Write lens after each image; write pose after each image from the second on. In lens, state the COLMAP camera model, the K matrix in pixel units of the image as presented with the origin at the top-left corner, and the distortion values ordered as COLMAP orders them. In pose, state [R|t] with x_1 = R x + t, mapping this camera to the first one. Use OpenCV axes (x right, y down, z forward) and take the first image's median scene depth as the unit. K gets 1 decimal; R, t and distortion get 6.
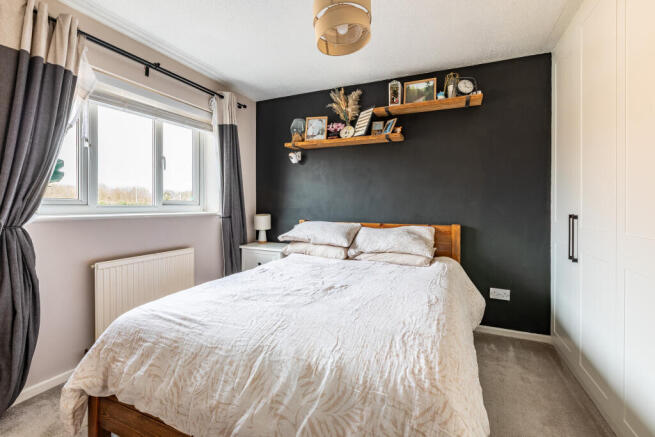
lens RADIAL K [[297.8, 0, 324.7], [0, 297.8, 209.6], [0, 0, 1]] dist [0.000629, 0.000046]
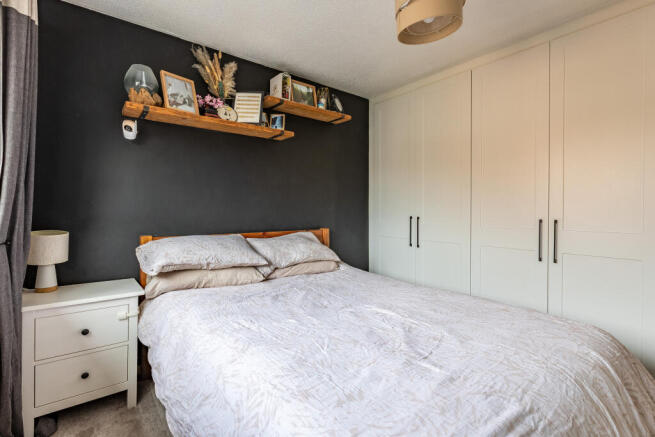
lens RADIAL K [[297.8, 0, 324.7], [0, 297.8, 209.6], [0, 0, 1]] dist [0.000629, 0.000046]
pose [[0.495312, -0.005187, 0.868700, -0.457853], [0.017656, 0.999836, -0.004096, -0.010737], [-0.868536, 0.017366, 0.495322, 0.424330]]
